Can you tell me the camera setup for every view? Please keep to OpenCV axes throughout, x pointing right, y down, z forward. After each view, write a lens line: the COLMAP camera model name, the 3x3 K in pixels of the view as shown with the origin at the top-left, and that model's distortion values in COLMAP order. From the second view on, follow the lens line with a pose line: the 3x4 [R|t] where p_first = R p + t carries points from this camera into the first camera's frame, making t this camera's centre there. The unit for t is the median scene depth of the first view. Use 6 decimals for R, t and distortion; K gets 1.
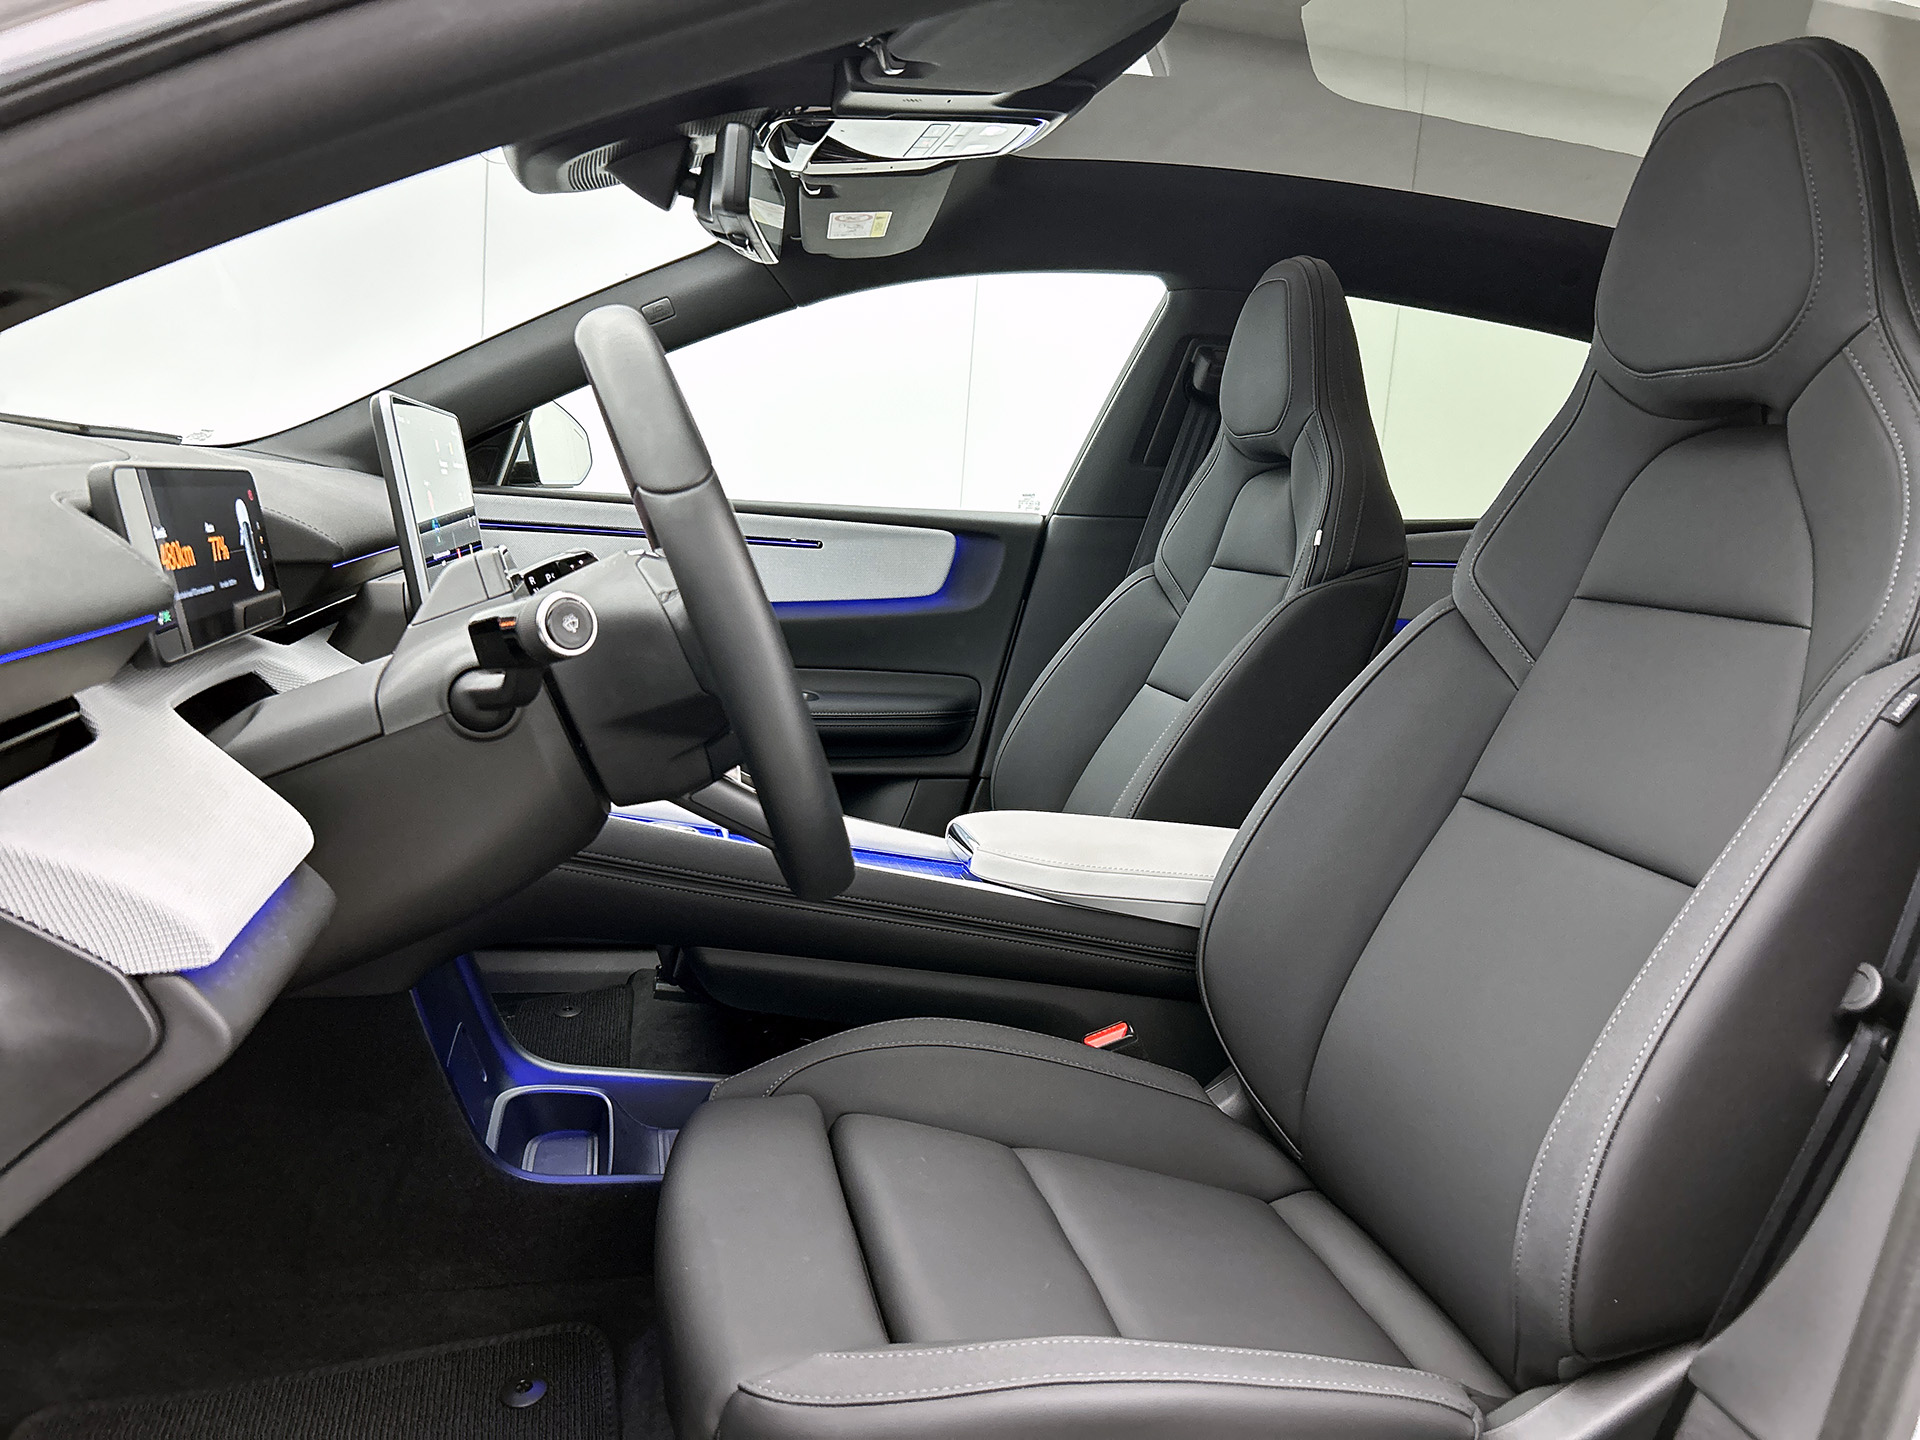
lens RADIAL K [[1432.5, 0, 964.2], [0, 1432.5, 719.6], [0, 0, 1]] dist [0.045671, -0.049853]
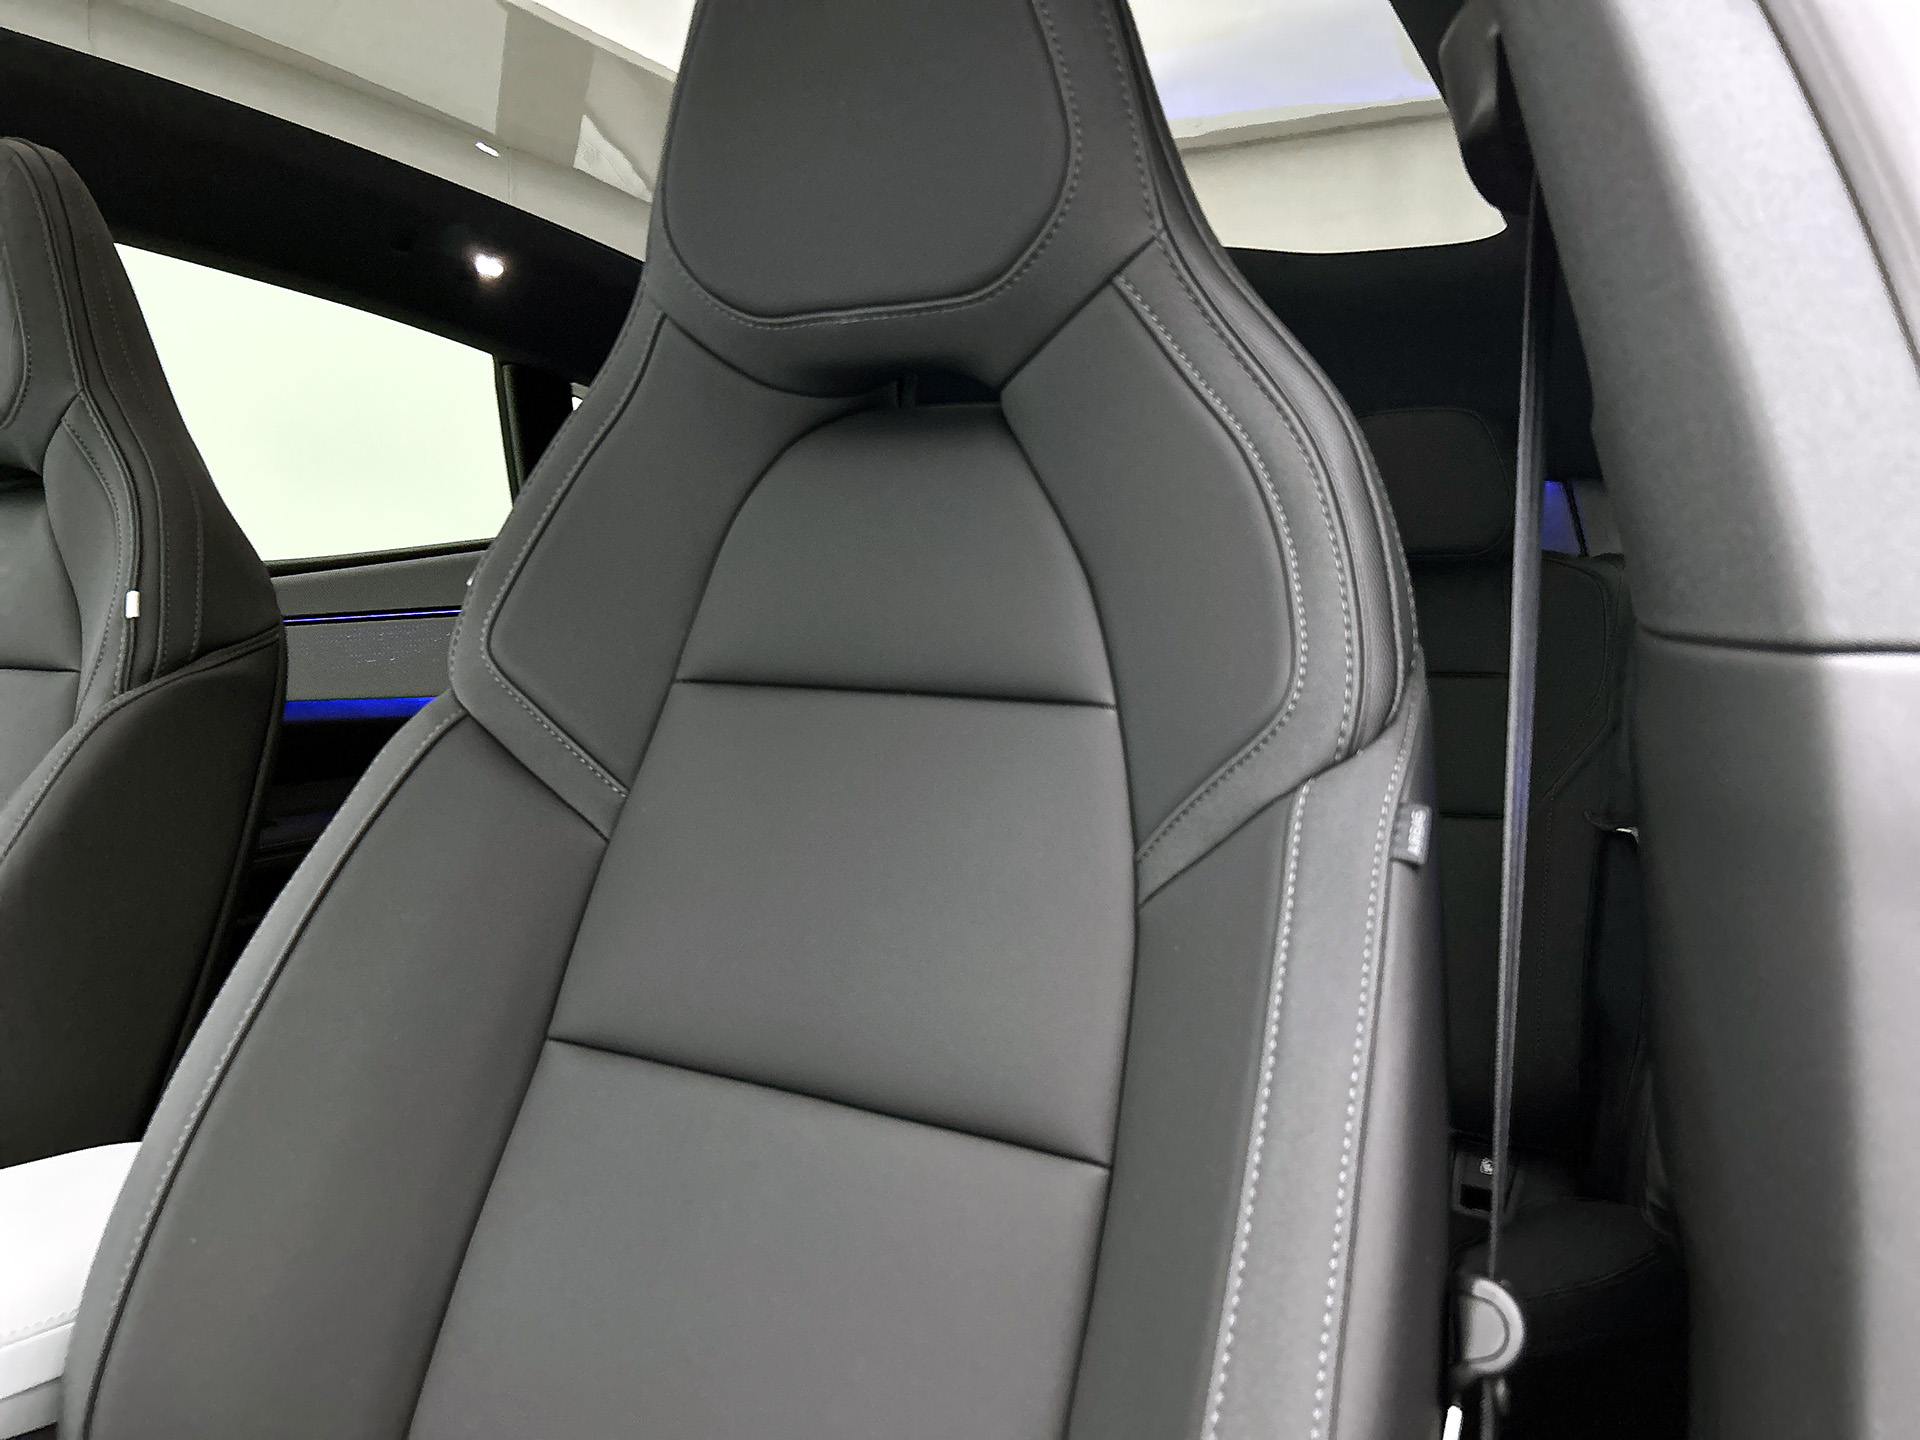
lens RADIAL K [[1432.5, 0, 964.8], [0, 1432.5, 705.8], [0, 0, 1]] dist [0.045671, -0.049853]
pose [[0.671521, -0.122532, 0.730784, 0.053594], [0.145098, 0.988884, 0.032476, -0.078061], [-0.726640, 0.084227, 0.681836, 0.499985]]
